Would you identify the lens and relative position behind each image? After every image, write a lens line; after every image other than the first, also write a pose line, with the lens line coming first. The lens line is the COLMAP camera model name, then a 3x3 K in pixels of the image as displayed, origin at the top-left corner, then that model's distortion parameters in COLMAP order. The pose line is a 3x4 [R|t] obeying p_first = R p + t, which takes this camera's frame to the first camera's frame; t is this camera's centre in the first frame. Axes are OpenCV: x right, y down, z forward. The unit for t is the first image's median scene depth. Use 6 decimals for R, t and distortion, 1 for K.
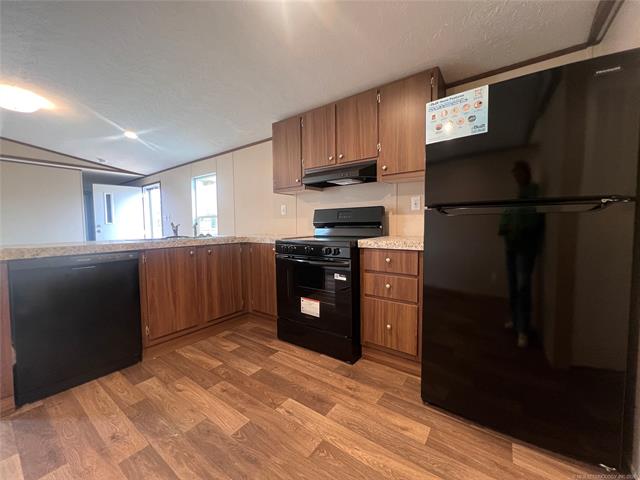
lens RADIAL K [[255.4, 0, 319.0], [0, 255.4, 238.2], [0, 0, 1]] dist [-0.001275, 0.000521]
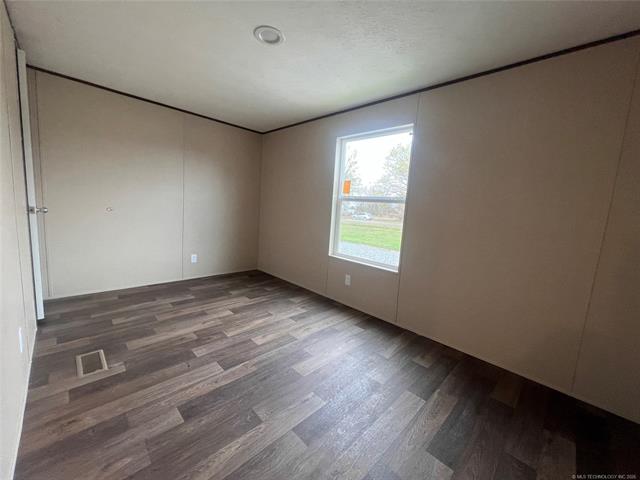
lens RADIAL K [[255.4, 0, 317.3], [0, 255.4, 241.3], [0, 0, 1]] dist [-0.001275, 0.000521]
pose [[-0.160974, 0.134251, -0.977785, 0.579468], [-0.121641, 0.980453, 0.154643, -0.079432], [0.979434, 0.143832, -0.141497, 0.808322]]
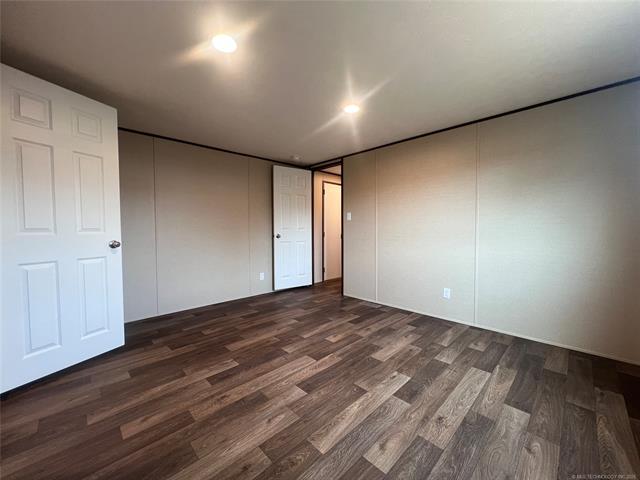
lens RADIAL K [[255.4, 0, 317.8], [0, 255.4, 240.6], [0, 0, 1]] dist [-0.001275, 0.000521]
pose [[-0.172911, 0.054222, -0.983444, 0.842971], [-0.050217, 0.996700, 0.063782, -0.035508], [0.983656, 0.060414, -0.169618, 0.591891]]
